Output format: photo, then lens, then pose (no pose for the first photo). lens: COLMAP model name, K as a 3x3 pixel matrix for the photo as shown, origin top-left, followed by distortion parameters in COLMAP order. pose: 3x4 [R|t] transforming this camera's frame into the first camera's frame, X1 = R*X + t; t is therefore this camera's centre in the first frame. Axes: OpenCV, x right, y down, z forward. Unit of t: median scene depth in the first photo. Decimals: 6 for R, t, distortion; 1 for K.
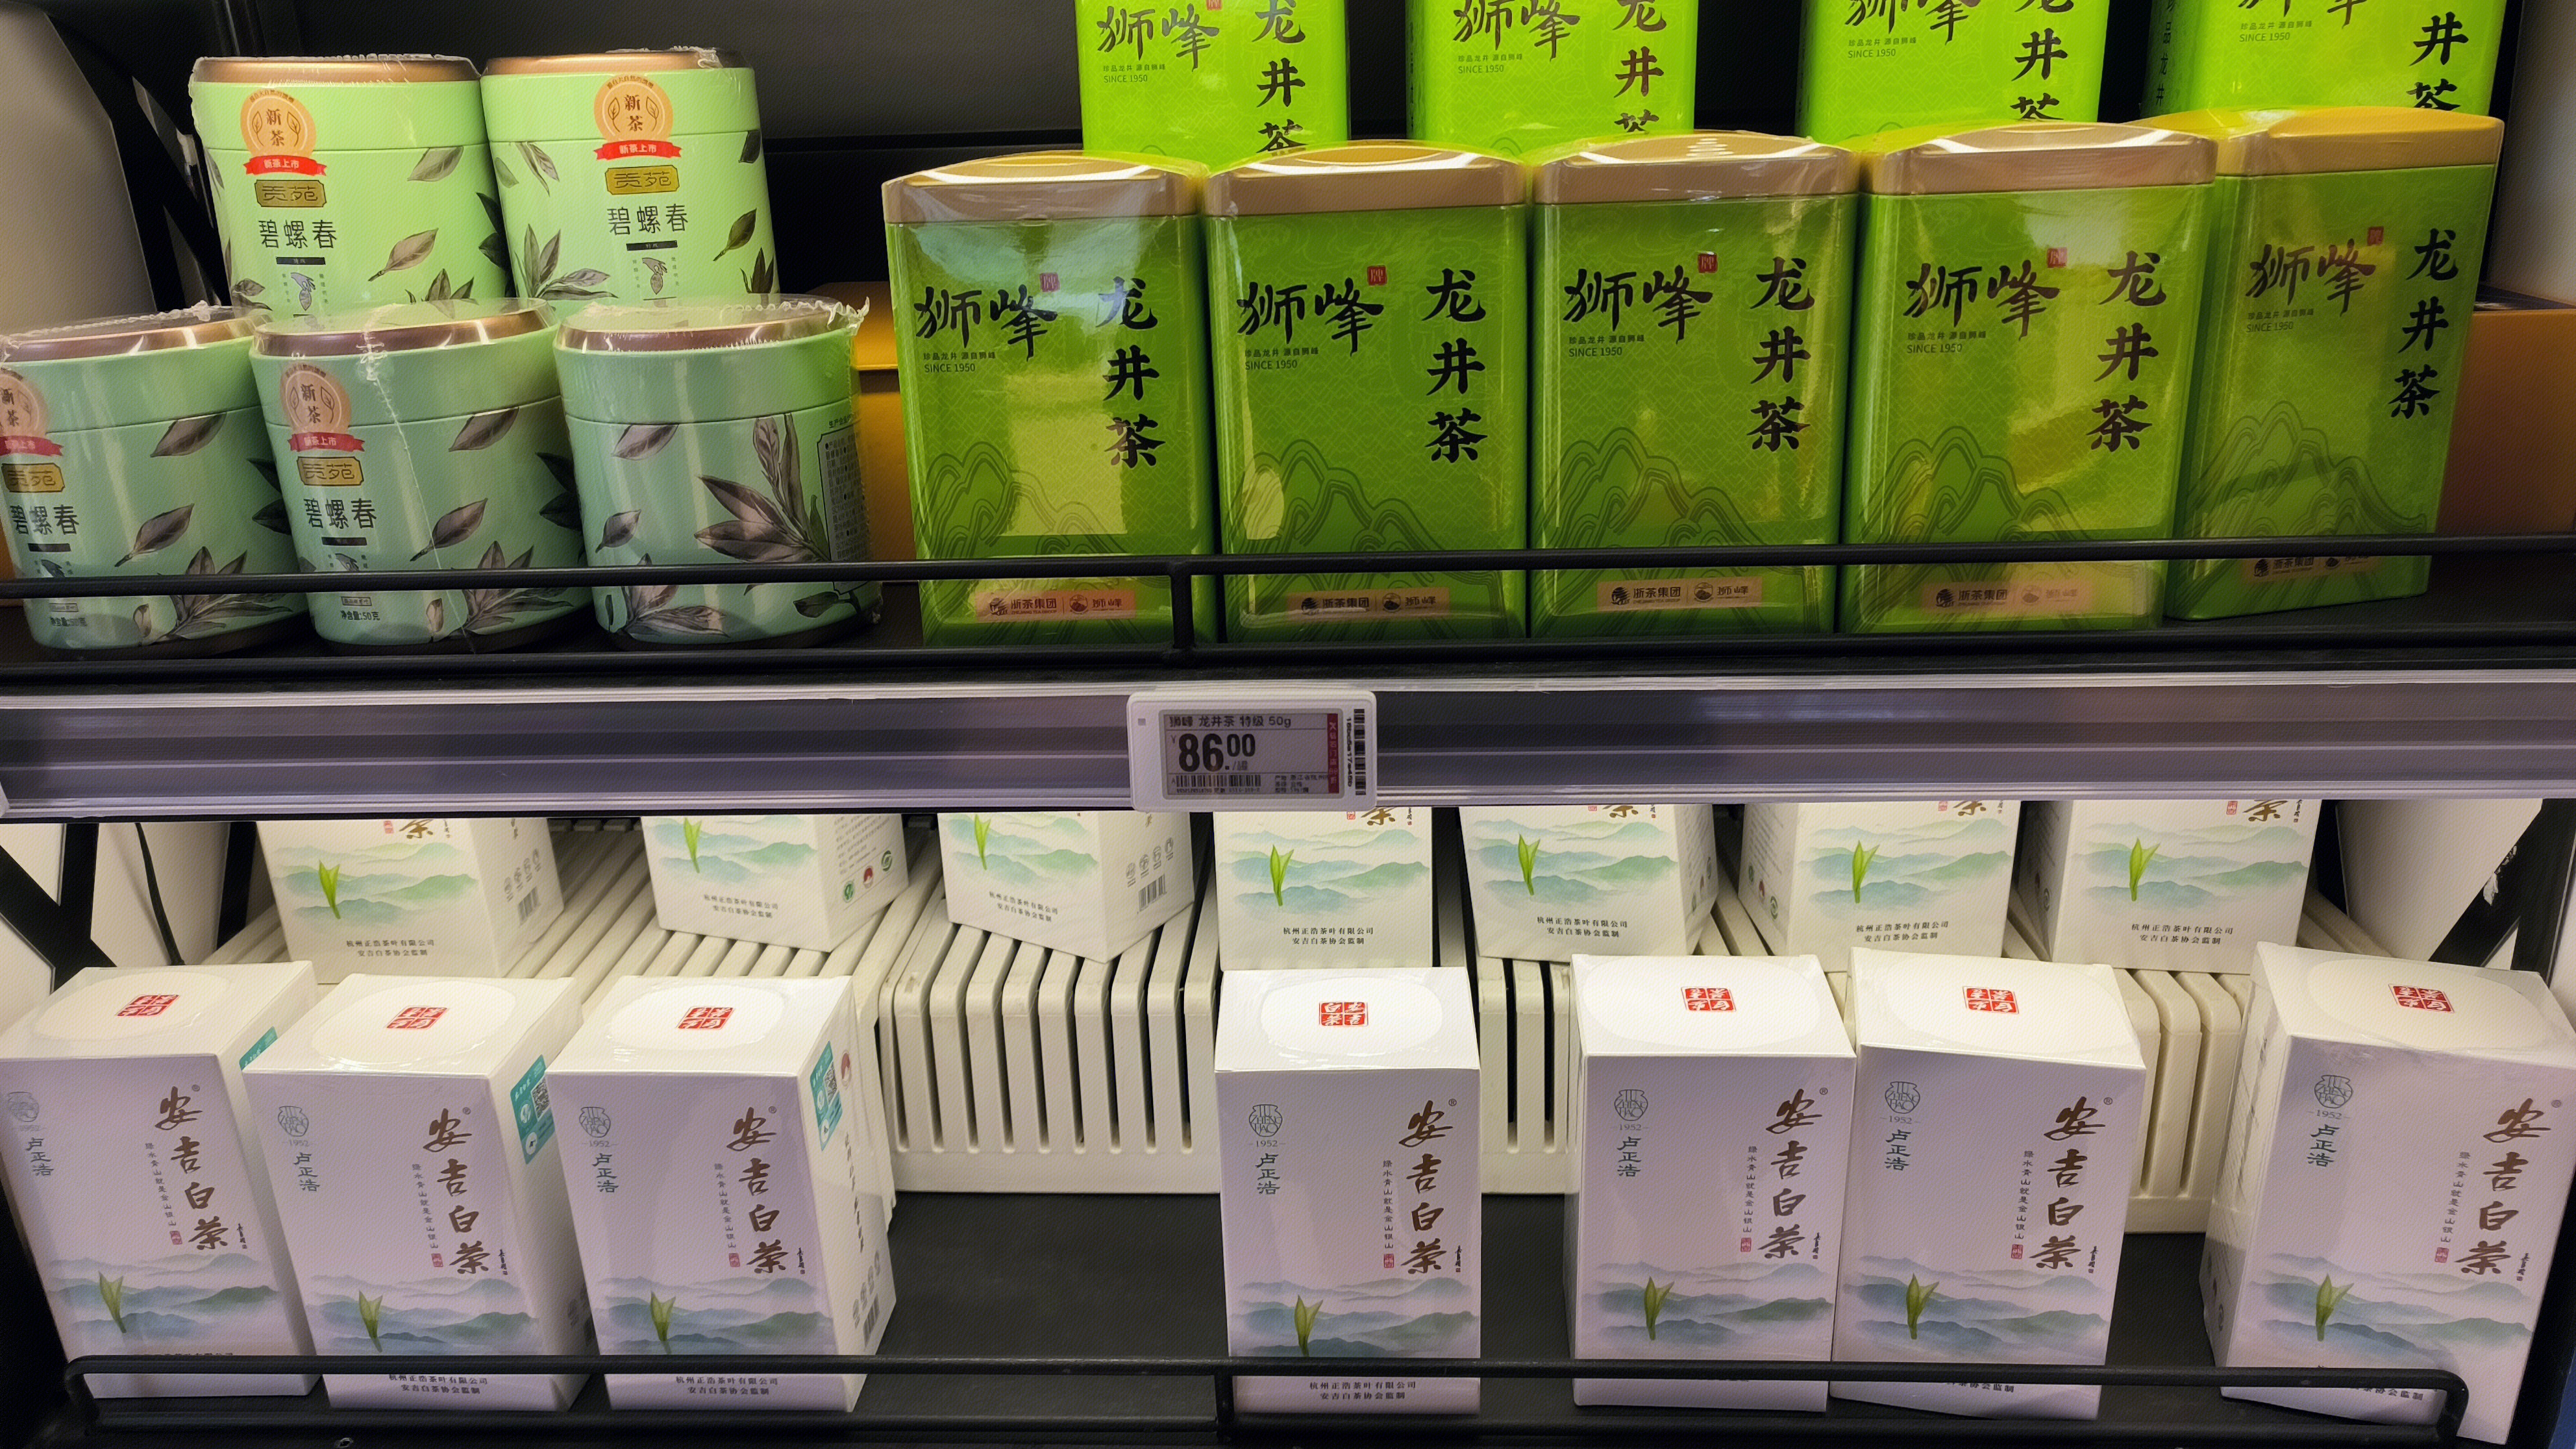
lens RADIAL K [[1872.2, 0, 1288.0], [0, 1872.2, 724.5], [0, 0, 1]] dist [-0.004590, -0.009050]
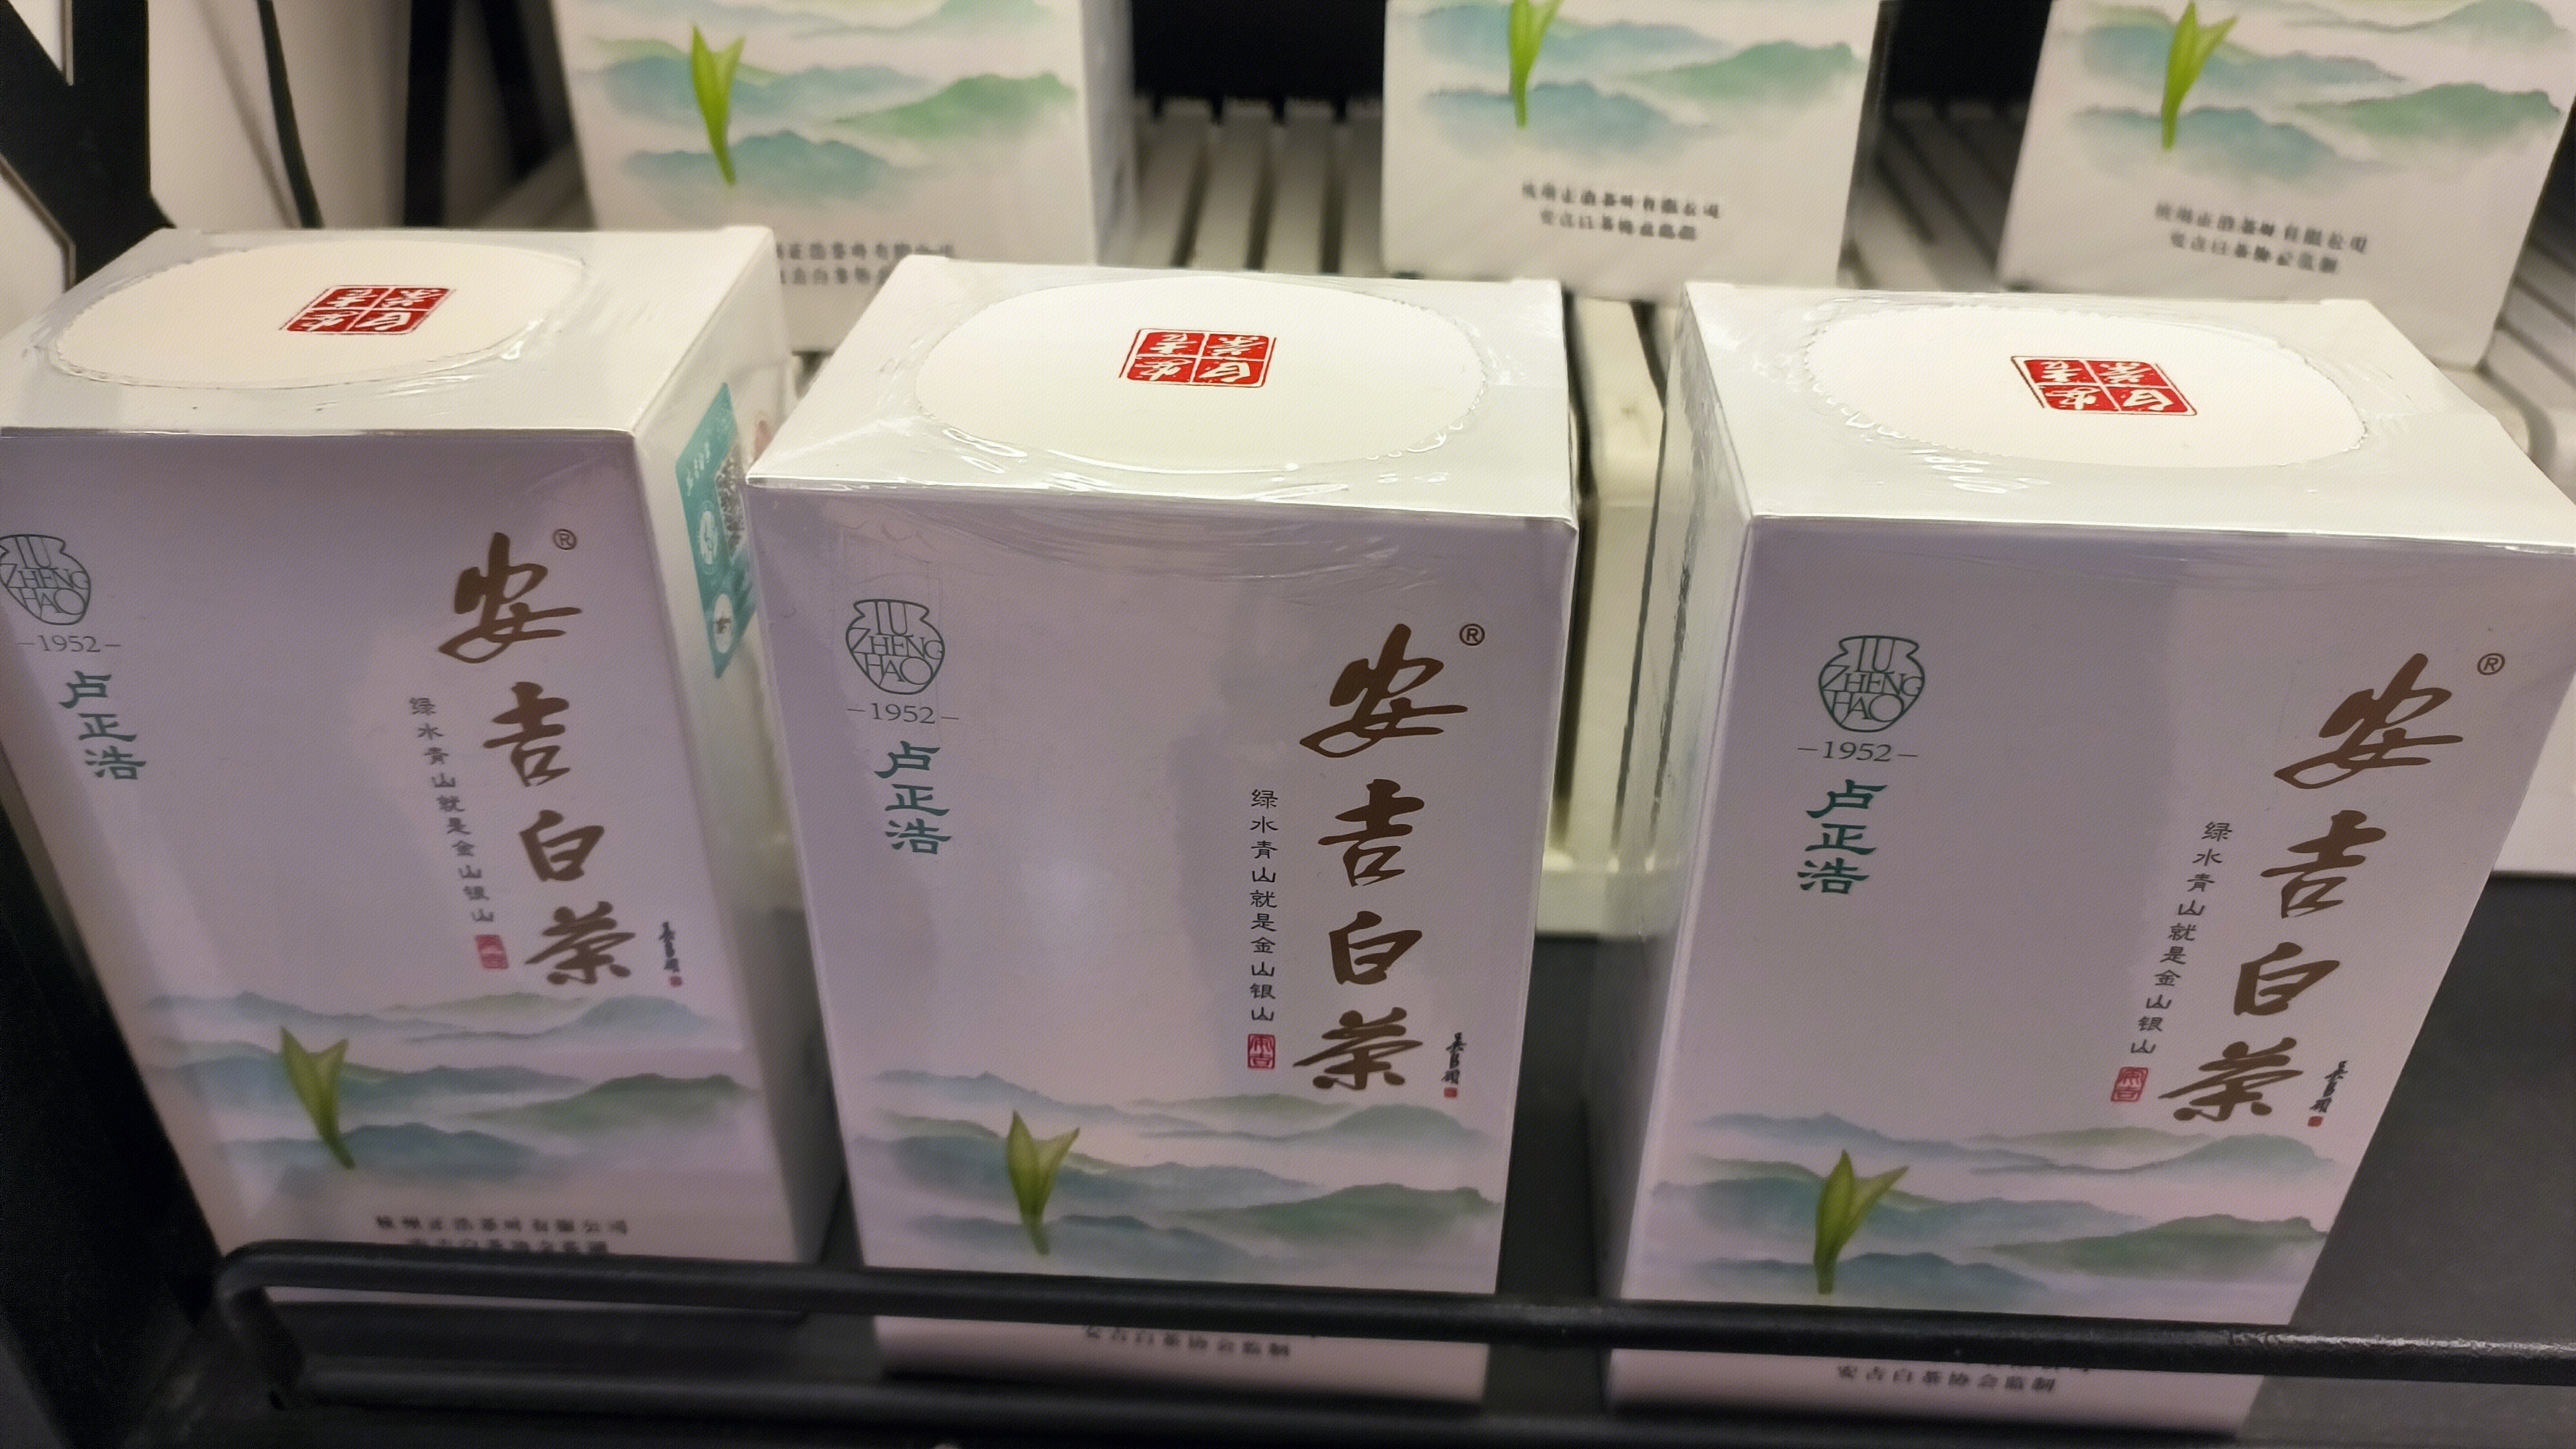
lens RADIAL K [[1982.0, 0, 1288.0], [0, 1982.0, 724.5], [0, 0, 1]] dist [-0.013103, -0.007953]
pose [[0.999326, 0.036292, 0.005442, -0.393425], [-0.036611, 0.975764, 0.215740, 0.125897], [0.002519, -0.215794, 0.976436, 0.559741]]
